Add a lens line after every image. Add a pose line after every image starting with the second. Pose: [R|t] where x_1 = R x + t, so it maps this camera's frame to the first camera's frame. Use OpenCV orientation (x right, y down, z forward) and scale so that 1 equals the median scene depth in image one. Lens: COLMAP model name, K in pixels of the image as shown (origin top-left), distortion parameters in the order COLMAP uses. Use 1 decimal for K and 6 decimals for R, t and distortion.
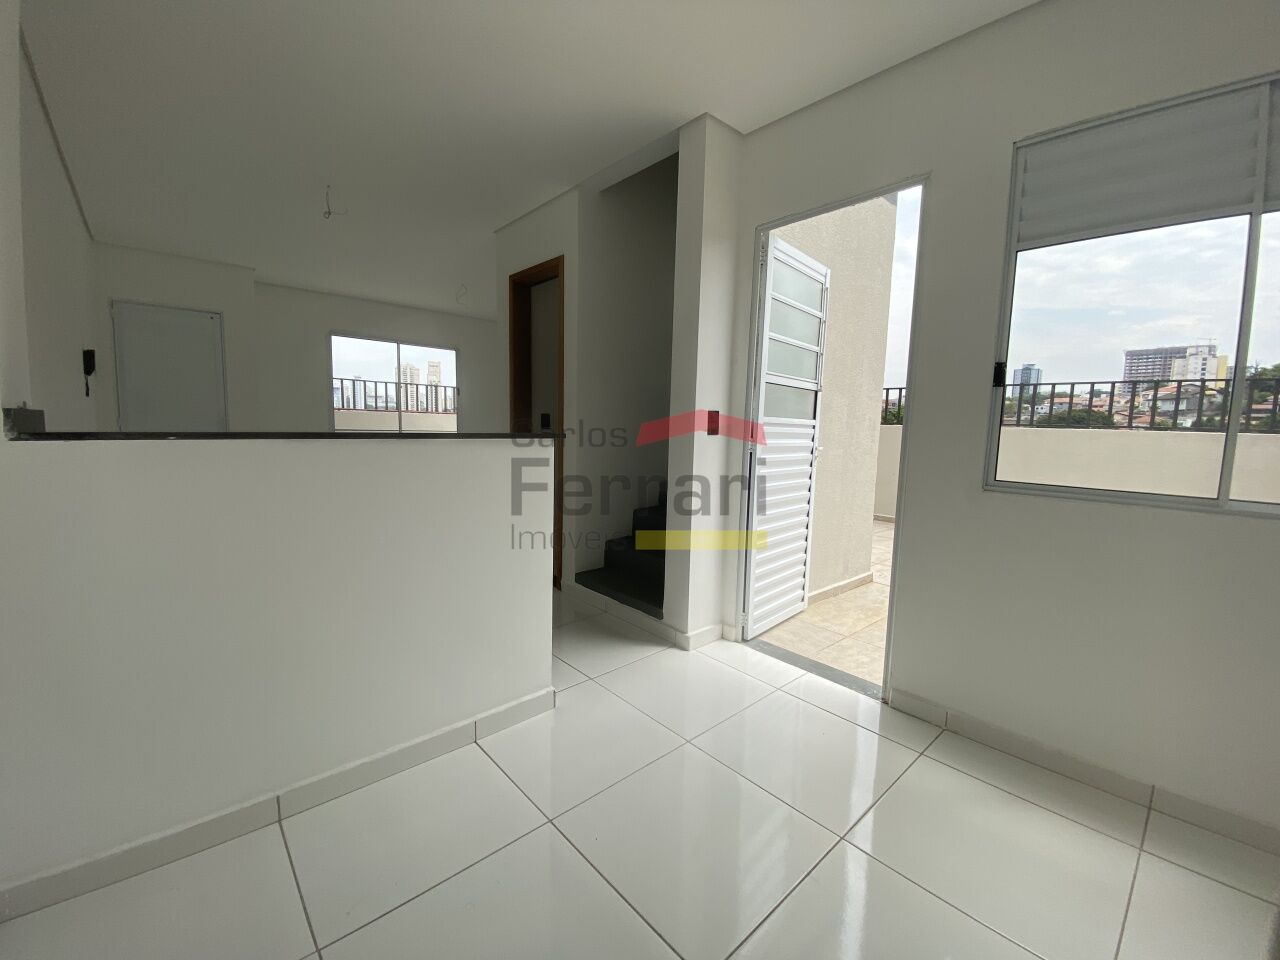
lens RADIAL K [[522.2, 0, 633.8], [0, 522.2, 486.4], [0, 0, 1]] dist [-0.020415, -0.001835]
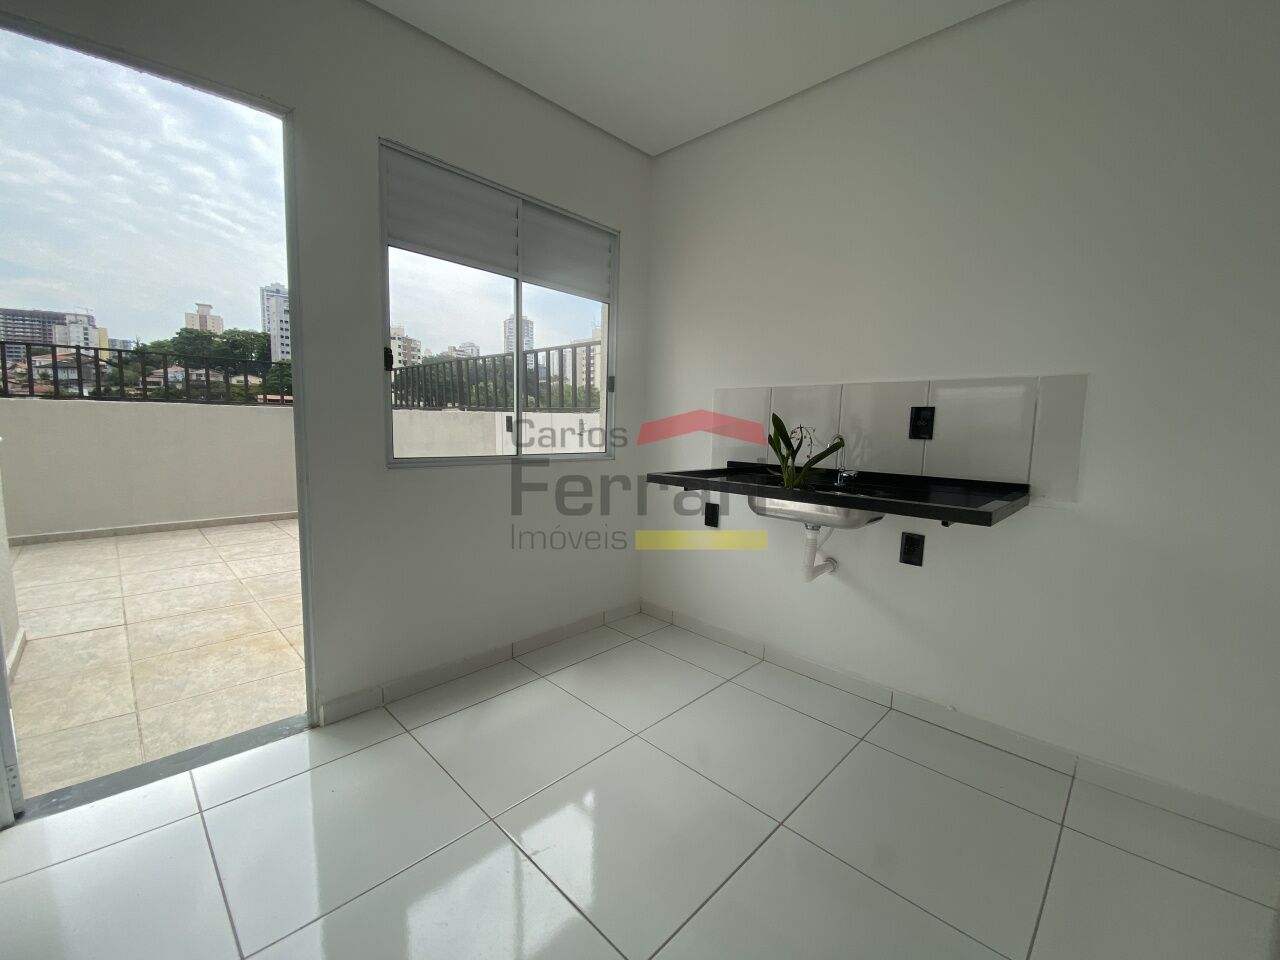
lens RADIAL K [[522.2, 0, 643.3], [0, 522.2, 481.5], [0, 0, 1]] dist [-0.020415, -0.001835]
pose [[-0.082225, -0.141323, 0.986543, -0.240845], [0.092412, 0.984549, 0.148740, -0.043204], [-0.992320, 0.103398, -0.067895, 0.324140]]
